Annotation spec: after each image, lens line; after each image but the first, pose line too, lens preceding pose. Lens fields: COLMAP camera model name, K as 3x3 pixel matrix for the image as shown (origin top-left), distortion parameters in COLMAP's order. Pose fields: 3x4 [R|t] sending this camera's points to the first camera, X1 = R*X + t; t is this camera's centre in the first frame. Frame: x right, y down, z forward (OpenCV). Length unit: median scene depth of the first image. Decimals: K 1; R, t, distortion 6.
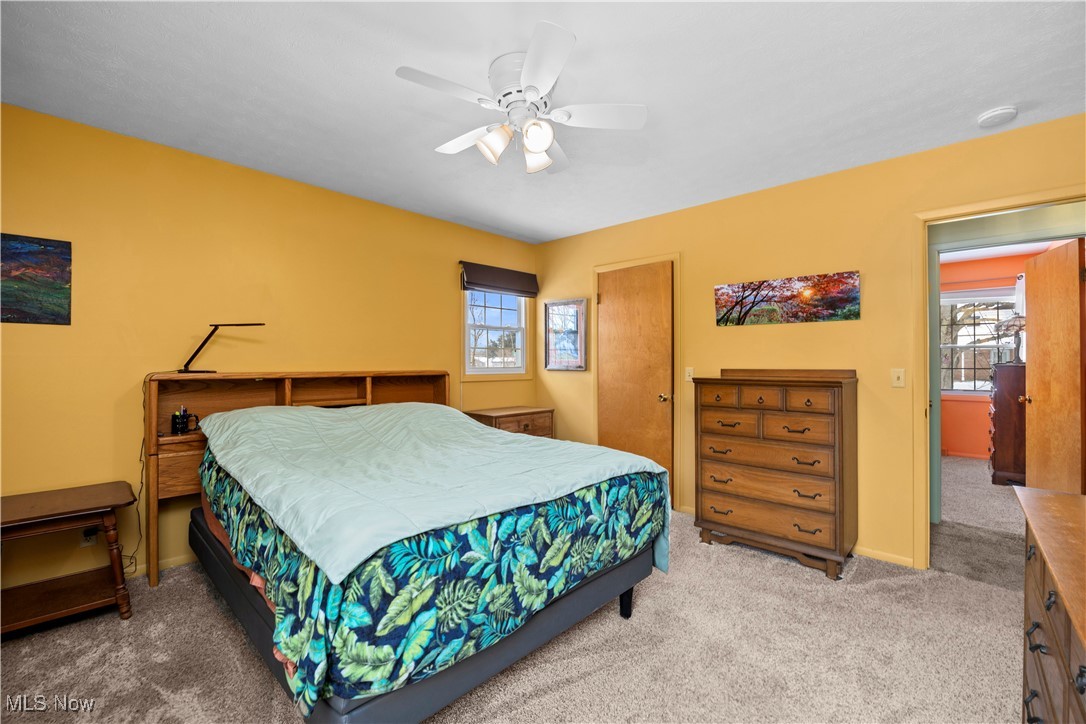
lens RADIAL K [[450.9, 0, 545.8], [0, 450.9, 359.9], [0, 0, 1]] dist [-0.011977, 0.000358]
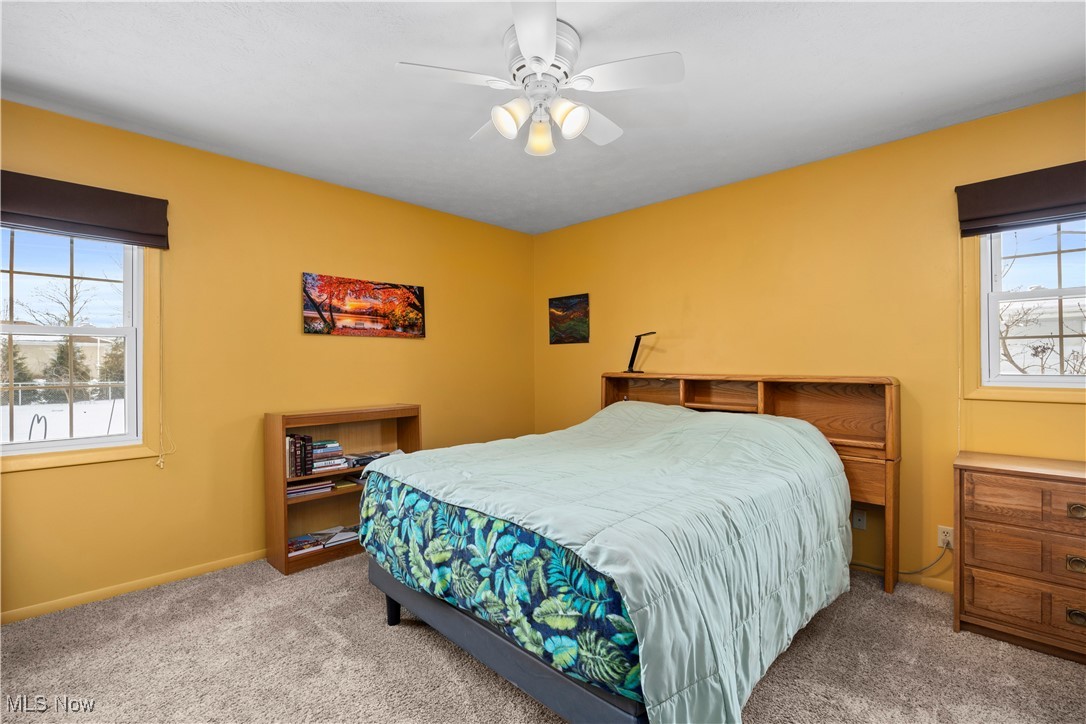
lens RADIAL K [[478.4, 0, 543.7], [0, 478.4, 363.9], [0, 0, 1]] dist [-0.018182, 0.001344]
pose [[-0.016504, -0.000183, -0.999864, 1.063572], [0.007413, 0.999972, -0.000305, 0.001167], [0.999836, -0.007417, -0.016502, 1.215151]]
